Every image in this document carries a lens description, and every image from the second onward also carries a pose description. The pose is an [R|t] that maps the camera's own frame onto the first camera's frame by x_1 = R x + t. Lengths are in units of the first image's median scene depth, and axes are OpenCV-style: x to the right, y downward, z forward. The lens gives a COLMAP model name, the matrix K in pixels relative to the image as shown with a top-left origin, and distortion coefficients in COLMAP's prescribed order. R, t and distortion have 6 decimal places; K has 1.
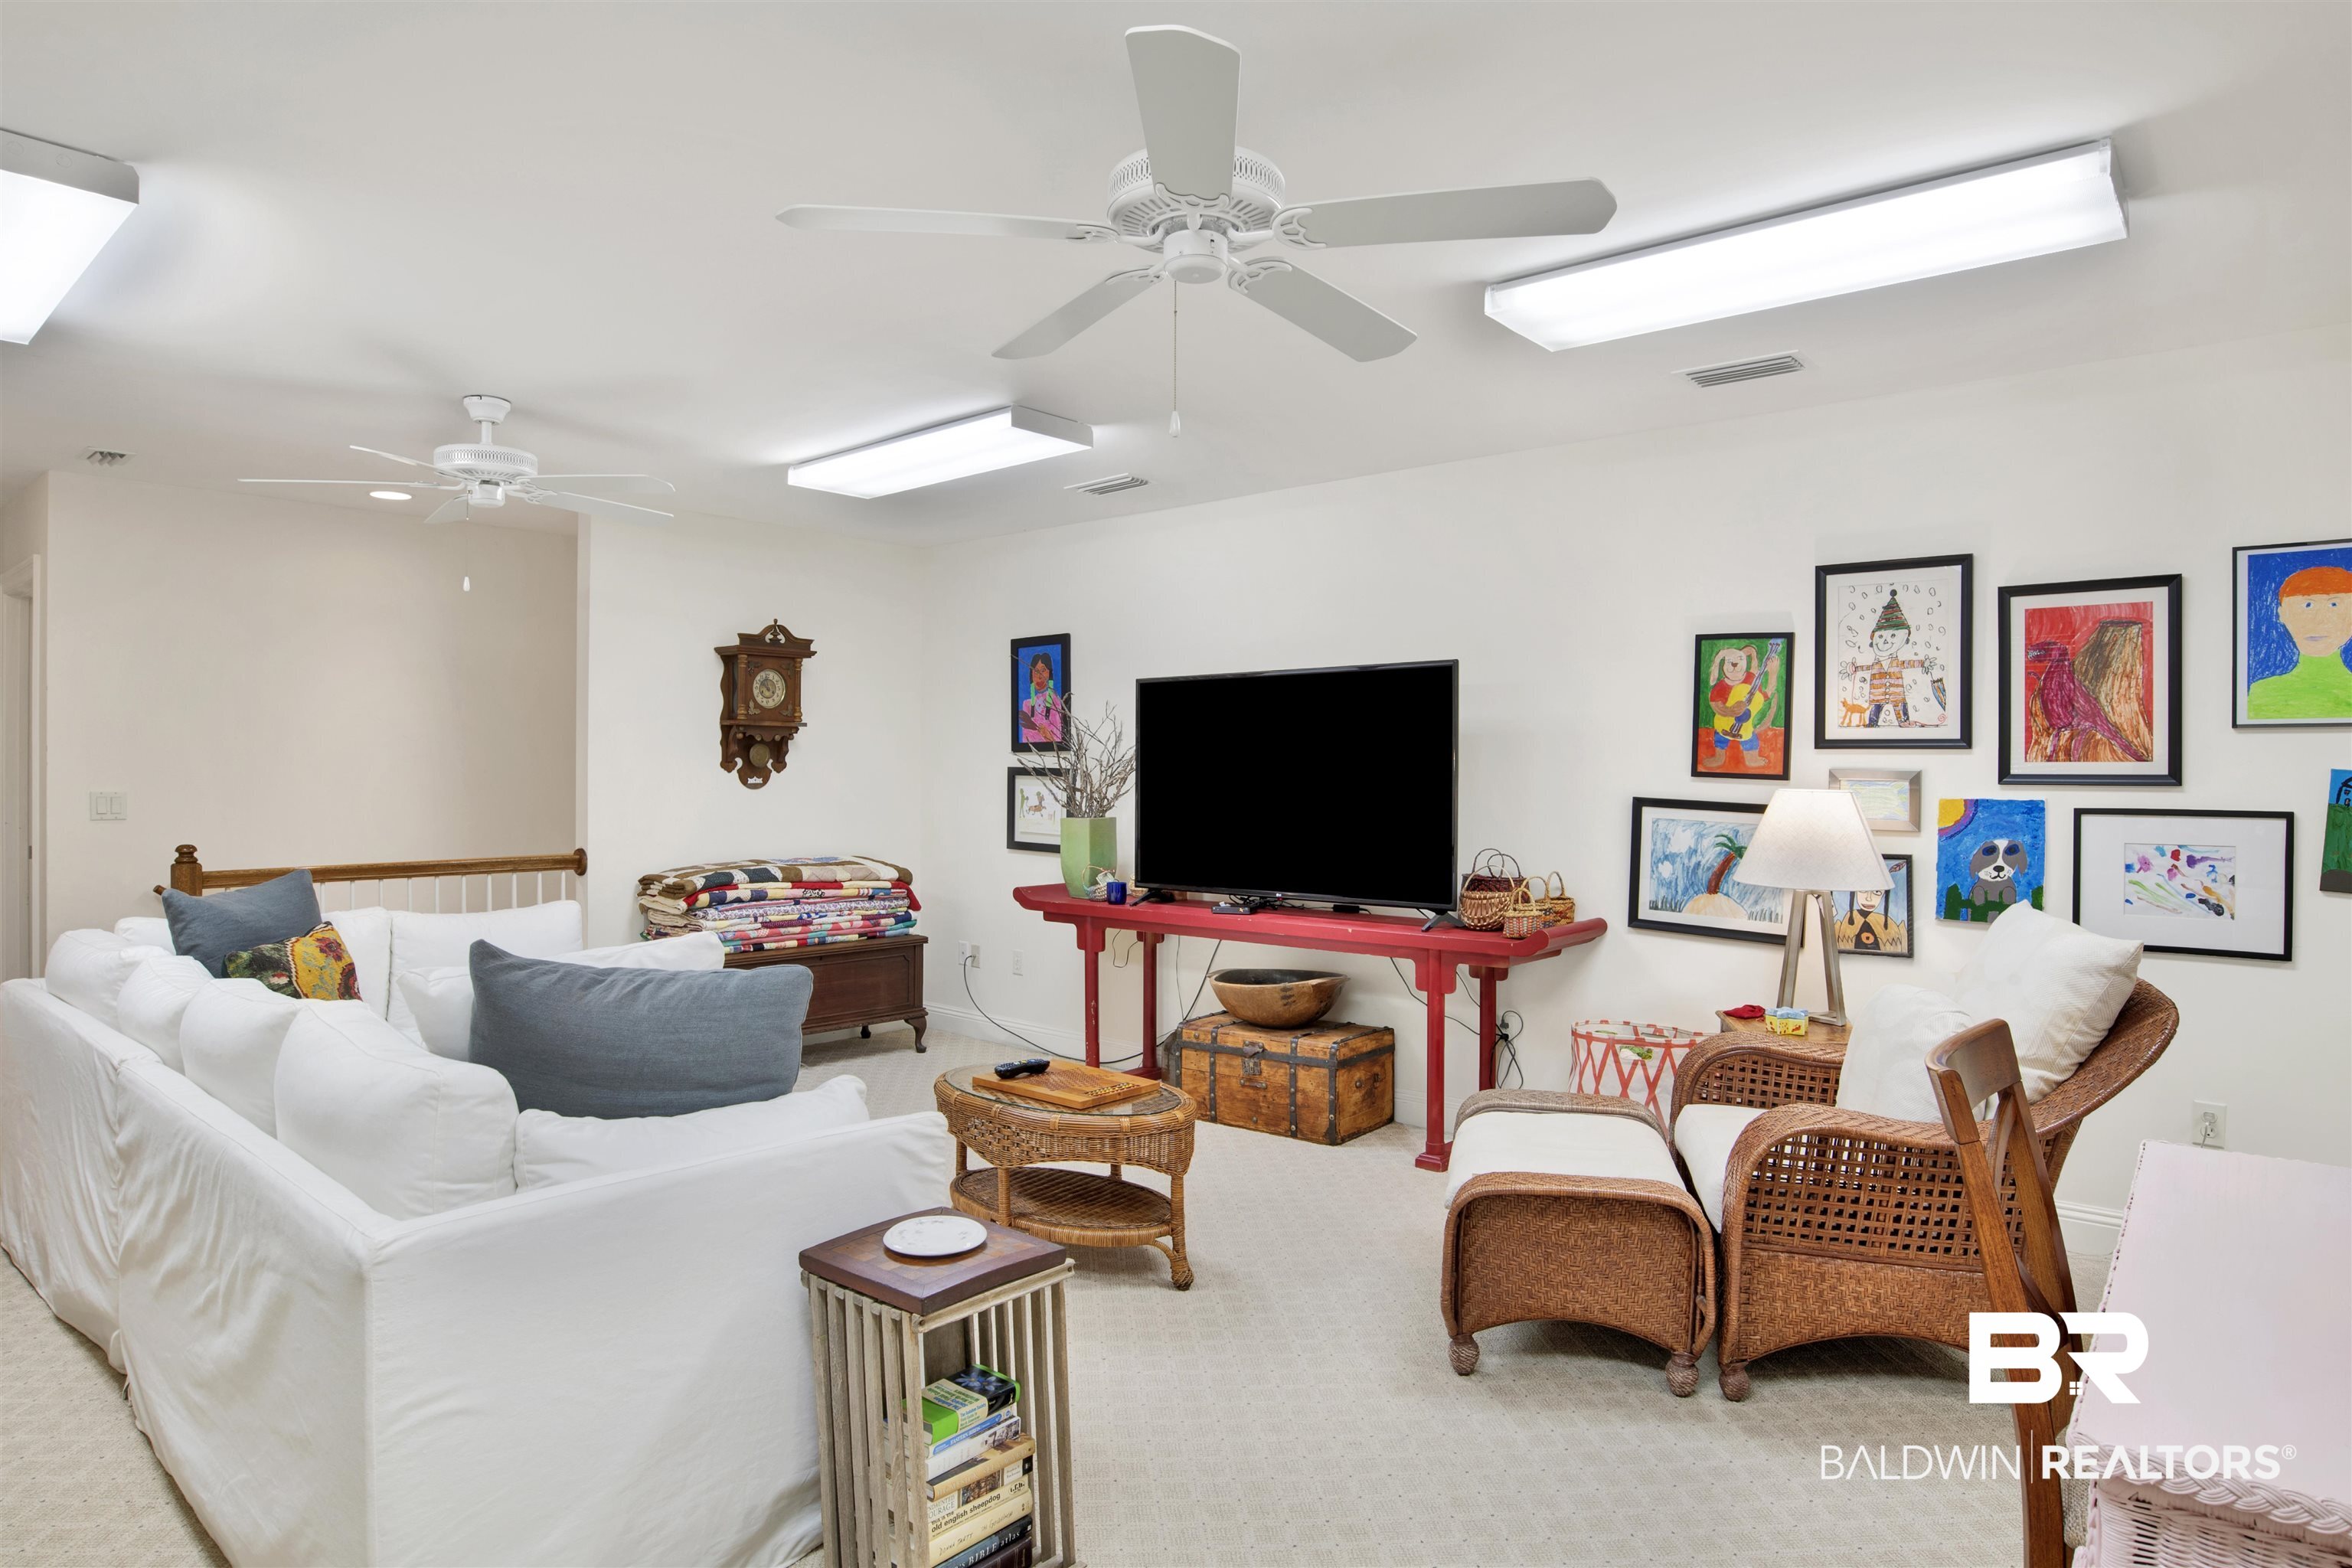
lens RADIAL K [[1358.5, 0, 1173.0], [0, 1358.5, 782.4], [0, 0, 1]] dist [-0.028280, 0.000314]
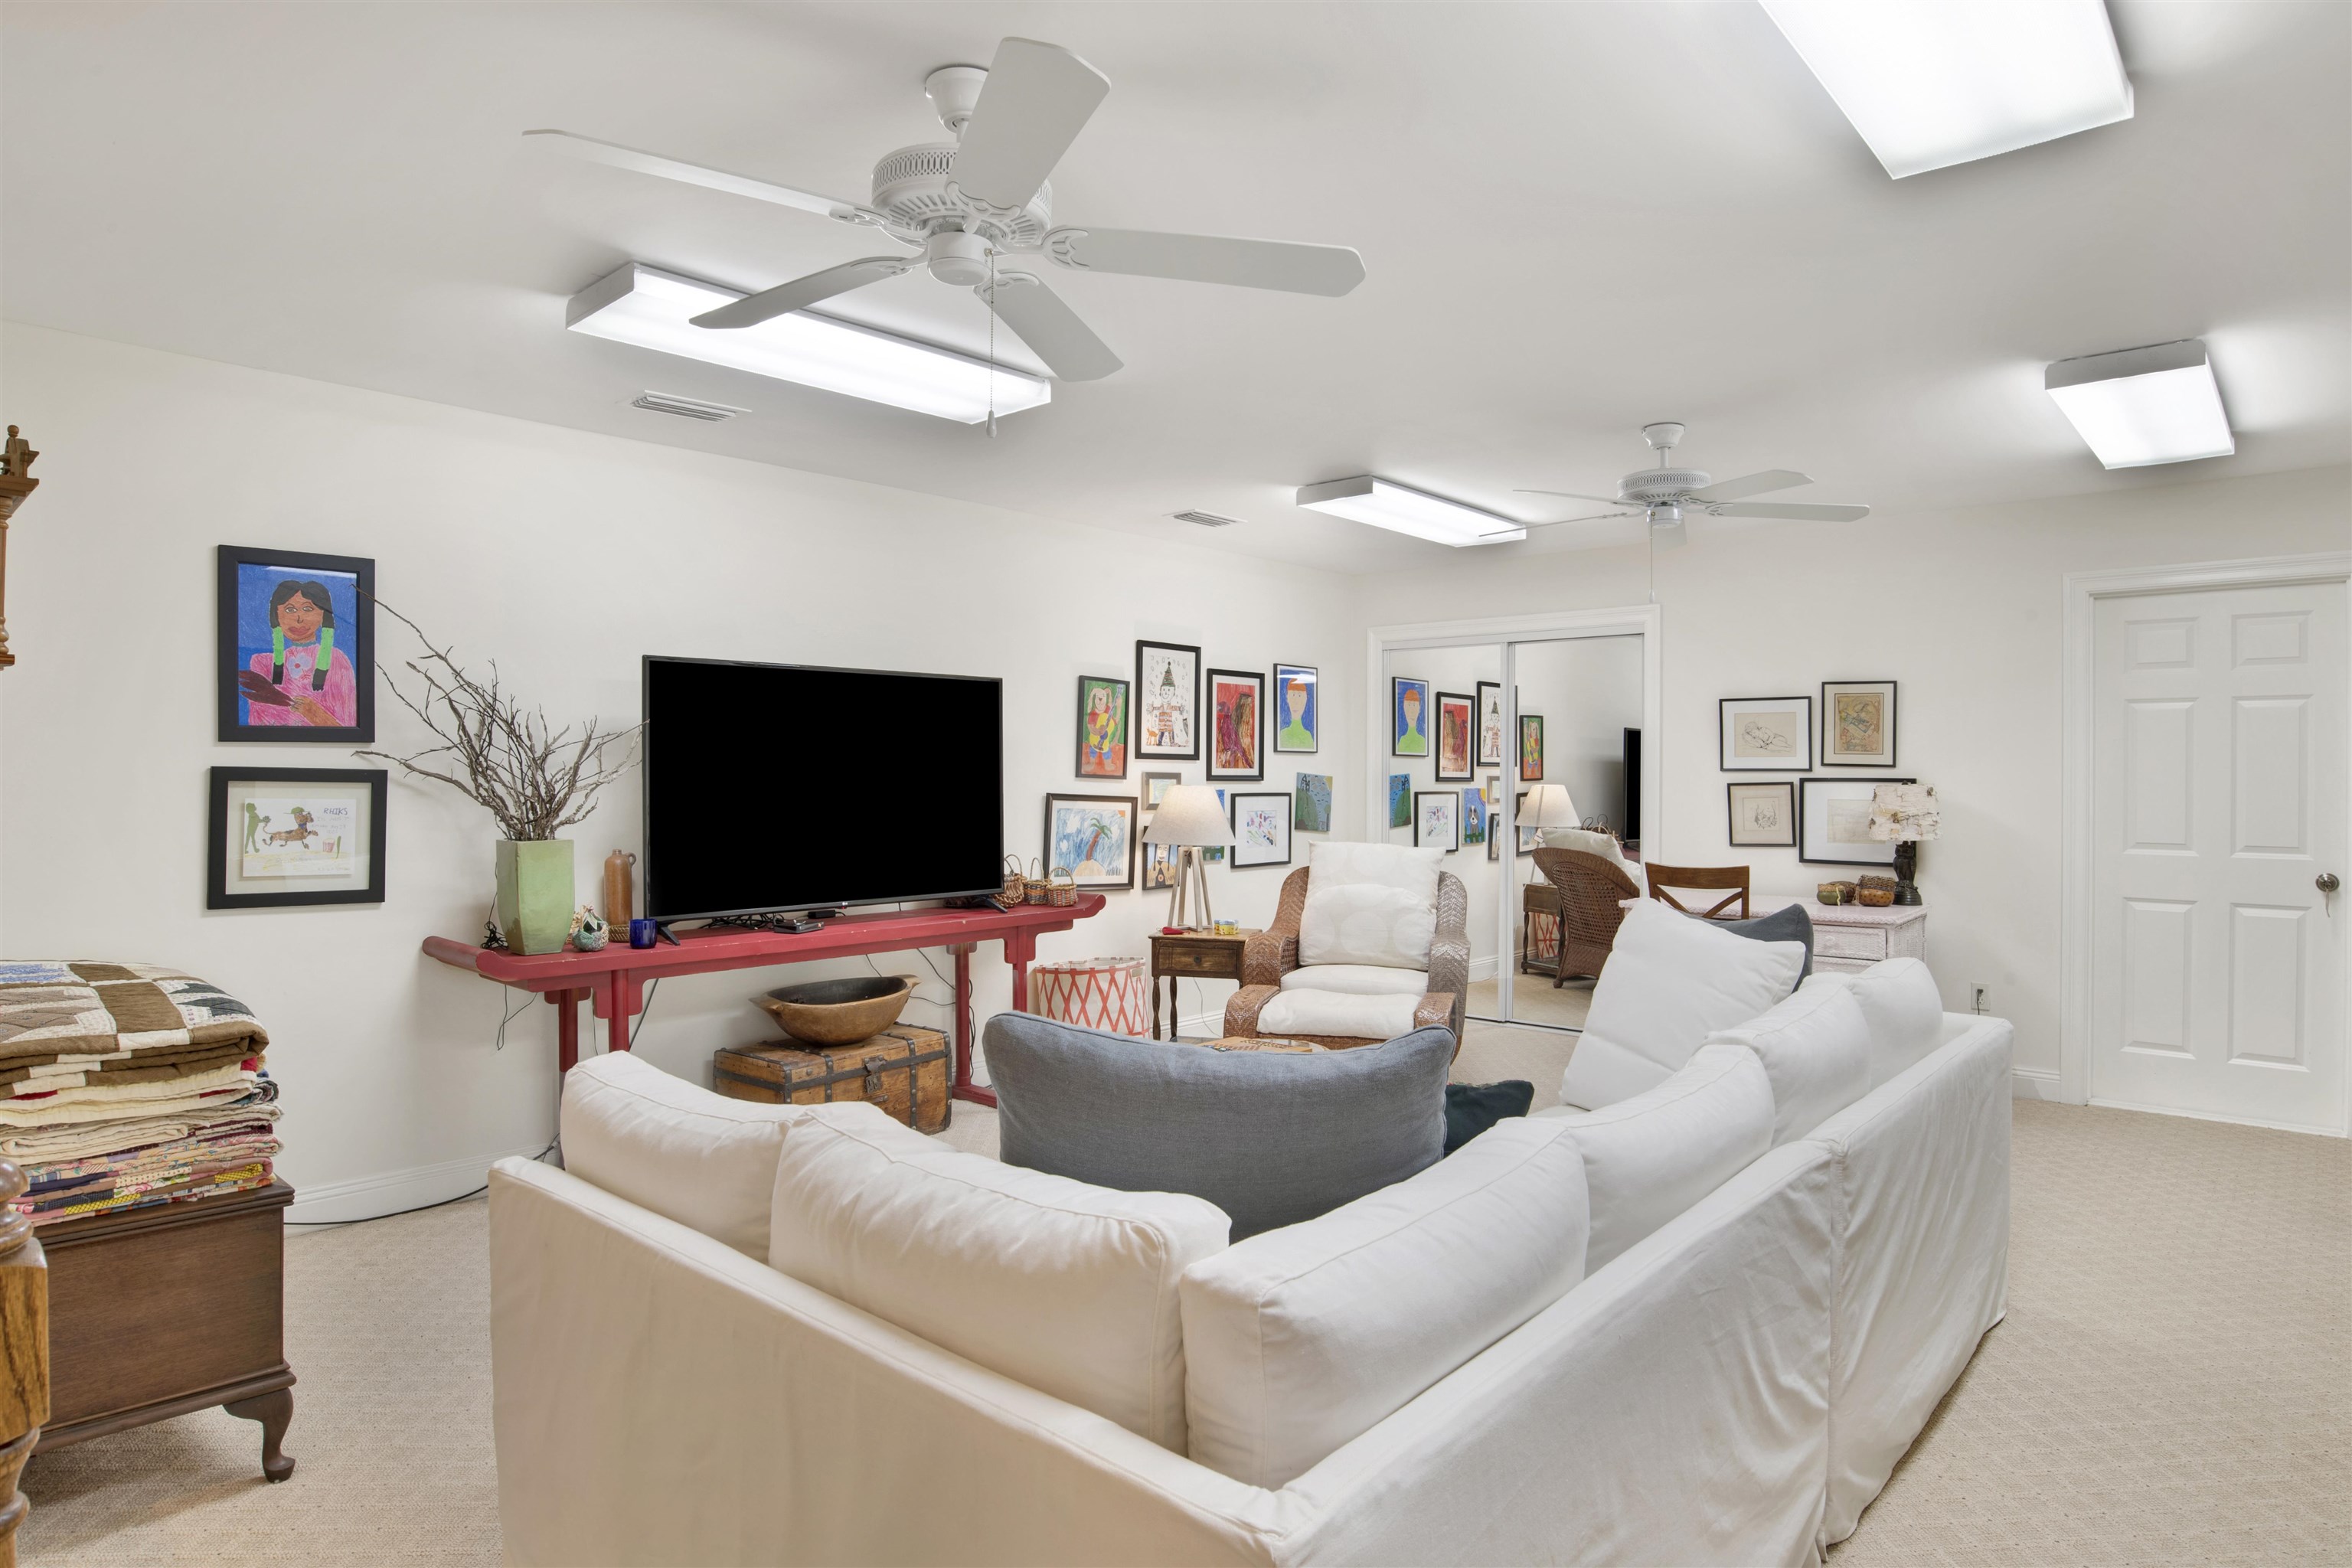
lens RADIAL K [[1358.5, 0, 1171.9], [0, 1358.5, 782.3], [0, 0, 1]] dist [-0.028280, 0.000314]
pose [[0.035198, -0.013822, 0.999285, -1.022678], [0.000207, 0.999904, 0.013823, -0.018681], [-0.999380, -0.000280, 0.035198, 0.868953]]
